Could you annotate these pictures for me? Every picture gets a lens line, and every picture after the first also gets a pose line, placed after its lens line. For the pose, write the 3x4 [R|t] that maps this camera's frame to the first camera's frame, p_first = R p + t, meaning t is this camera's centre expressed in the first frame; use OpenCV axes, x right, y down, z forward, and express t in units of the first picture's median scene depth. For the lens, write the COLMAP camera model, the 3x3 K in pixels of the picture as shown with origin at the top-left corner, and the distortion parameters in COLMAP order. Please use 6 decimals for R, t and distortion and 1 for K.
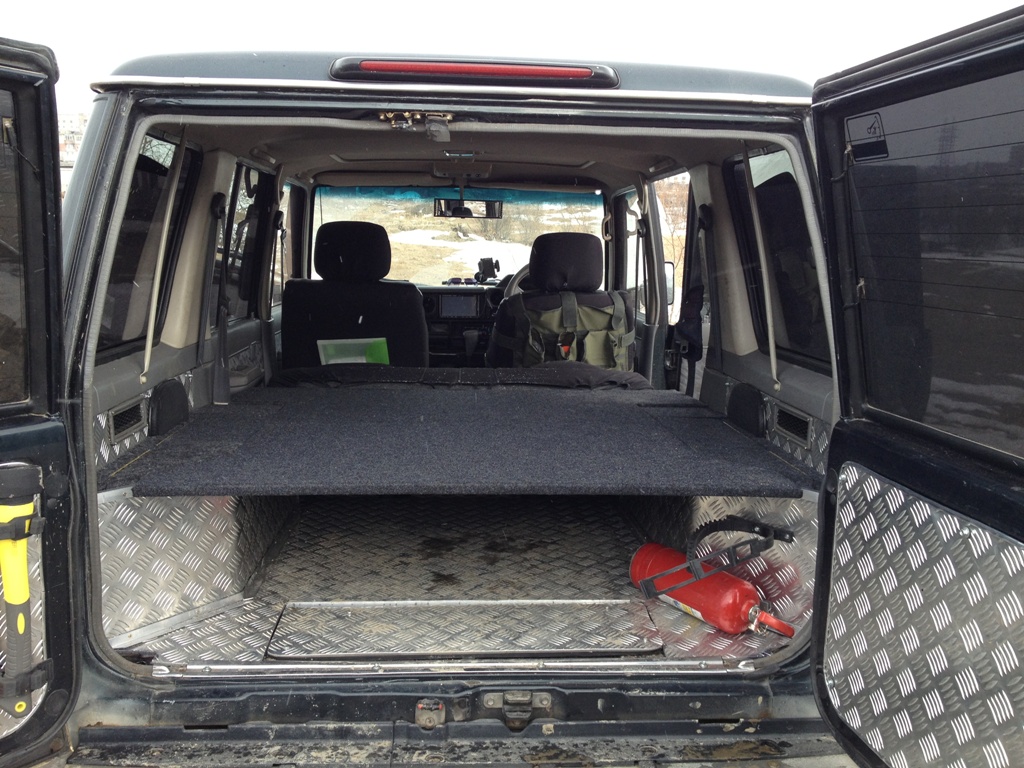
lens RADIAL K [[1032.4, 0, 508.1], [0, 1032.4, 382.9], [0, 0, 1]] dist [0.013309, 0.000000]
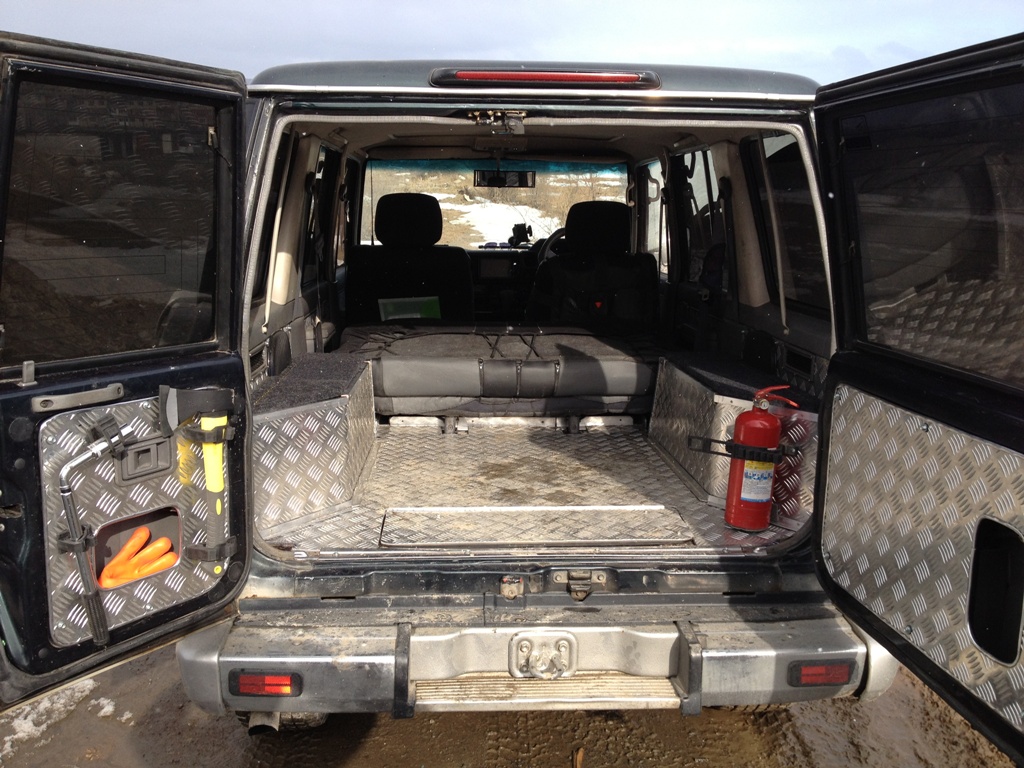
lens RADIAL K [[1032.4, 0, 503.0], [0, 1032.4, 393.3], [0, 0, 1]] dist [0.013309, 0.000000]
pose [[0.999902, -0.007842, -0.011581, -0.068646], [0.008355, 0.998953, 0.044980, 0.023300], [0.011216, -0.045073, 0.998921, -0.258000]]
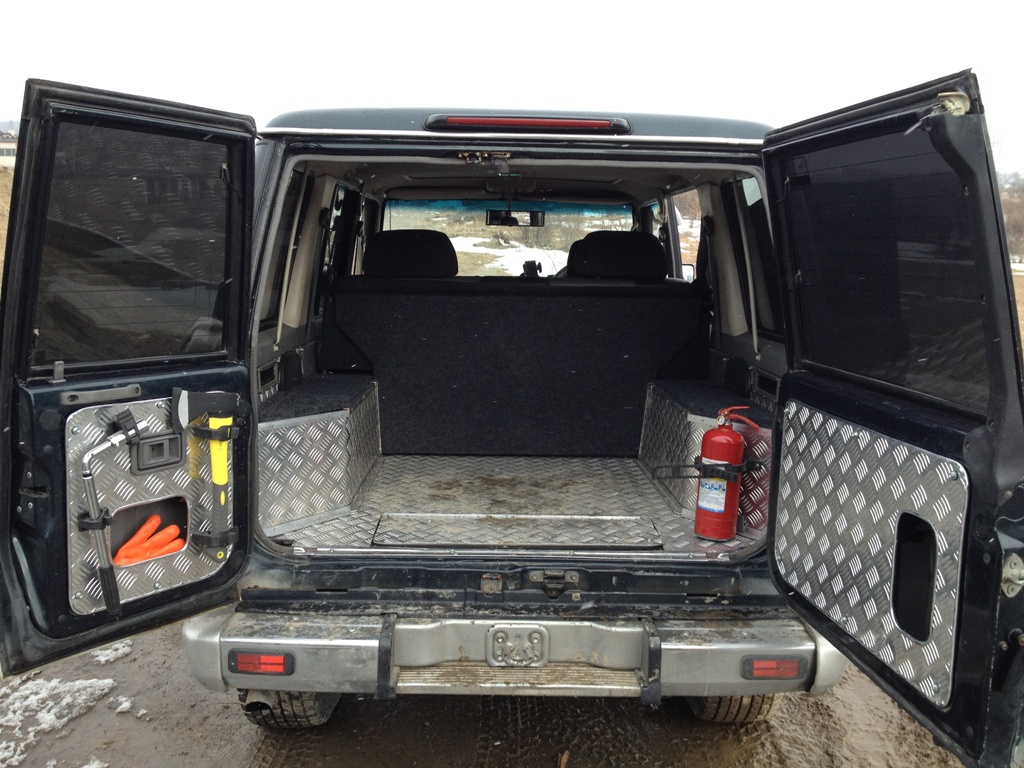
lens RADIAL K [[1032.4, 0, 503.9], [0, 1032.4, 382.4], [0, 0, 1]] dist [0.013309, 0.000000]
pose [[0.999025, 0.005593, -0.043787, 0.000749], [-0.005934, 0.999953, -0.007669, 0.058895], [0.043742, 0.007921, 0.999011, -0.381403]]
